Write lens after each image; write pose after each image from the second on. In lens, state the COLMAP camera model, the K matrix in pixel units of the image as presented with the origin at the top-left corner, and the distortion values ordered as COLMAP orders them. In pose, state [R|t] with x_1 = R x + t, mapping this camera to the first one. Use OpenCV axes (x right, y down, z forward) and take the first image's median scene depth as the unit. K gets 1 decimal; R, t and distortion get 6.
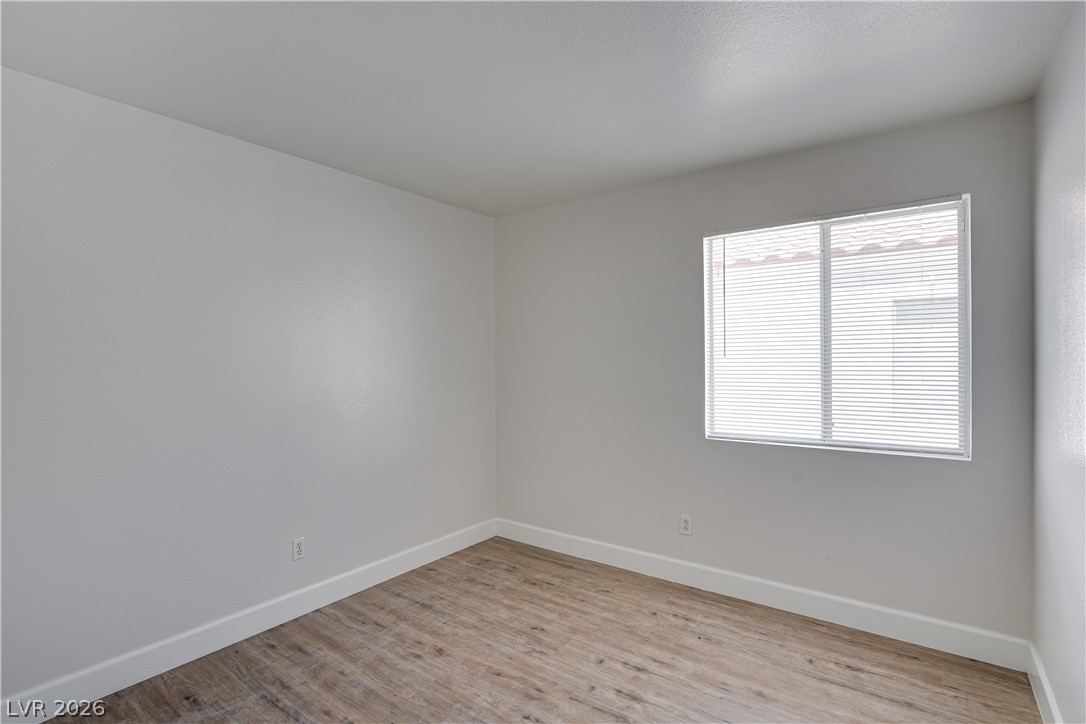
lens RADIAL K [[518.5, 0, 544.2], [0, 518.5, 368.0], [0, 0, 1]] dist [-0.000348, -0.000117]
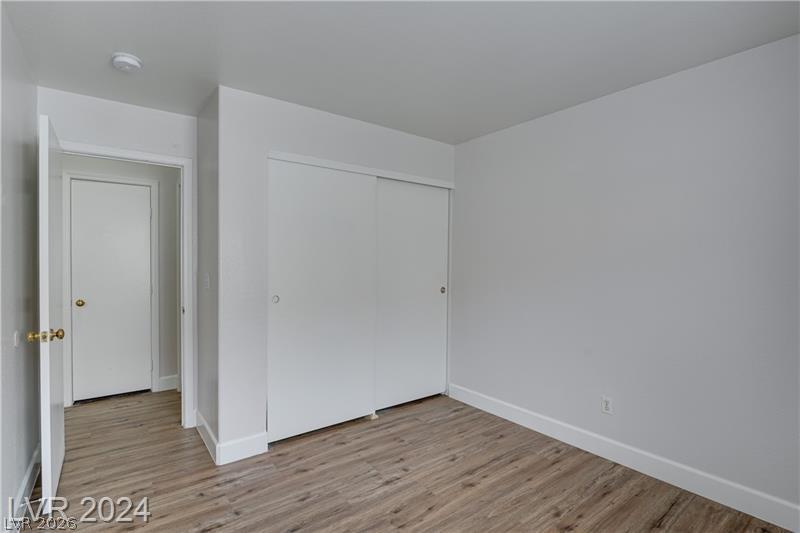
lens RADIAL K [[382.0, 0, 405.8], [0, 382.0, 263.3], [0, 0, 1]] dist [-0.000348, -0.000117]
pose [[-0.285989, 0.005064, -0.958220, 0.575111], [-0.008069, 0.999938, 0.007693, -0.010863], [0.958199, 0.009932, -0.285930, 0.782464]]
